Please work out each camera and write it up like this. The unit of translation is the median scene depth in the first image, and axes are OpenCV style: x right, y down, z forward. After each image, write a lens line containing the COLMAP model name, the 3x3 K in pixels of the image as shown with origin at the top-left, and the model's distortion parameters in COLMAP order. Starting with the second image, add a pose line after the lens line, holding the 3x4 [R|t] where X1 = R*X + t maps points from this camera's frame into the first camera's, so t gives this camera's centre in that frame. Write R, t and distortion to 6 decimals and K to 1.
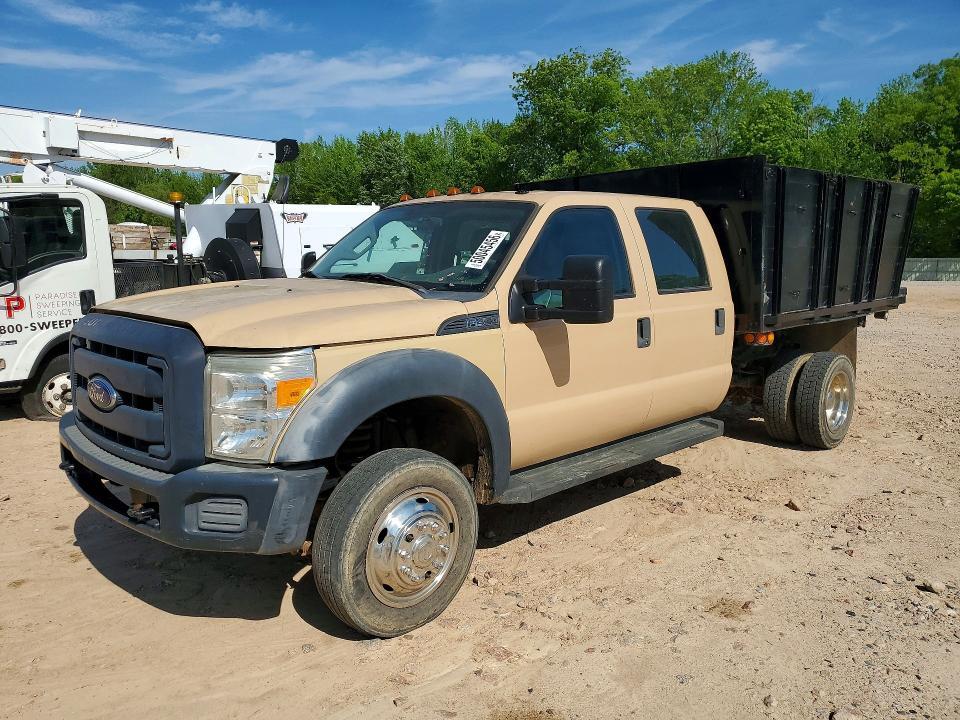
lens RADIAL K [[739.4, 0, 480.0], [0, 739.4, 360.0], [0, 0, 1]] dist [0.005072, 0.008100]
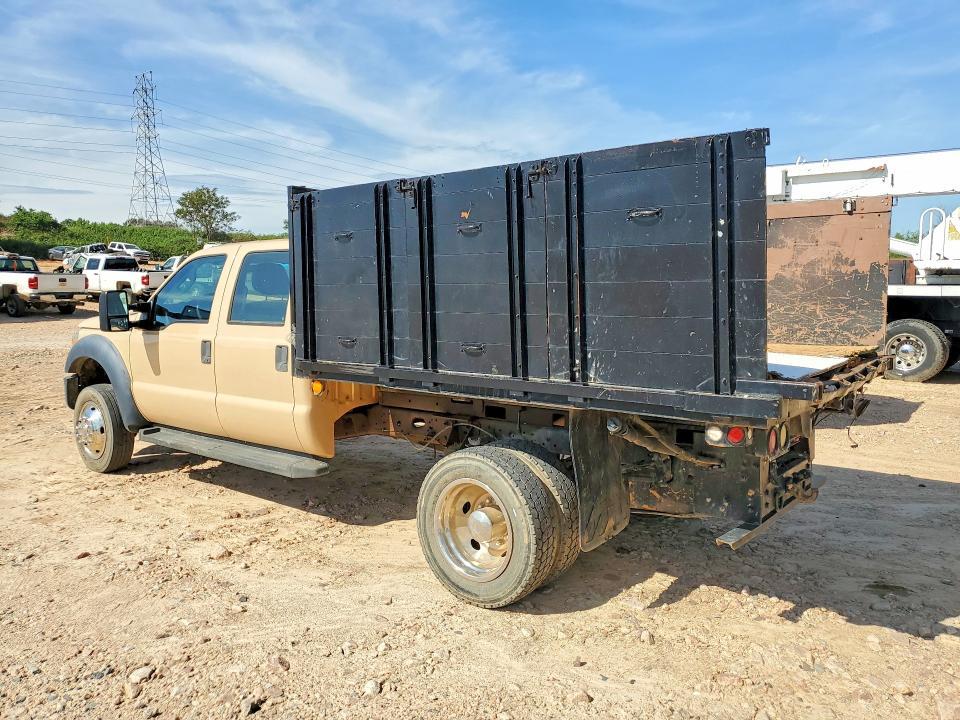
lens RADIAL K [[739.4, 0, 480.0], [0, 739.4, 360.0], [0, 0, 1]] dist [0.005072, 0.008100]
pose [[0.130248, 0.095975, -0.986825, 1.215242], [-0.139359, 0.987195, 0.077618, -0.148713], [0.981639, 0.127413, 0.141956, 1.019234]]
